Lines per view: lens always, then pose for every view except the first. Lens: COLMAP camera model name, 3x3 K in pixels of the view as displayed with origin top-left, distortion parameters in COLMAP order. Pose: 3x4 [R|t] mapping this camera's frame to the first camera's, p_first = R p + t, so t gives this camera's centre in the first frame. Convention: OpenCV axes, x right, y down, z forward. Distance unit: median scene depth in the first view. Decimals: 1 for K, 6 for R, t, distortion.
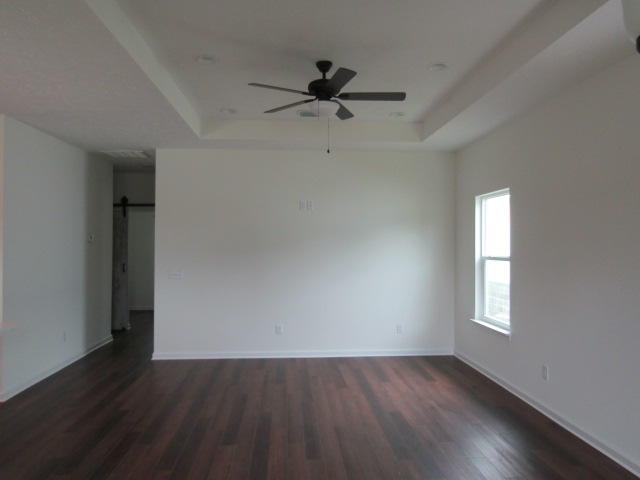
lens RADIAL K [[497.8, 0, 320.0], [0, 497.8, 240.0], [0, 0, 1]] dist [0.046568, 0.007091]
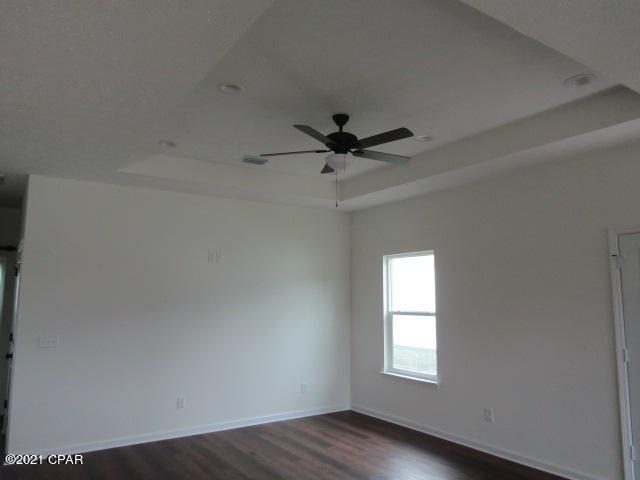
lens RADIAL K [[497.8, 0, 320.0], [0, 497.8, 240.0], [0, 0, 1]] dist [0.046568, 0.007091]
pose [[0.863415, 0.057239, 0.501236, -0.353657], [-0.004448, 0.994368, -0.105890, -0.005510], [-0.504474, 0.089198, 0.858807, 0.139718]]
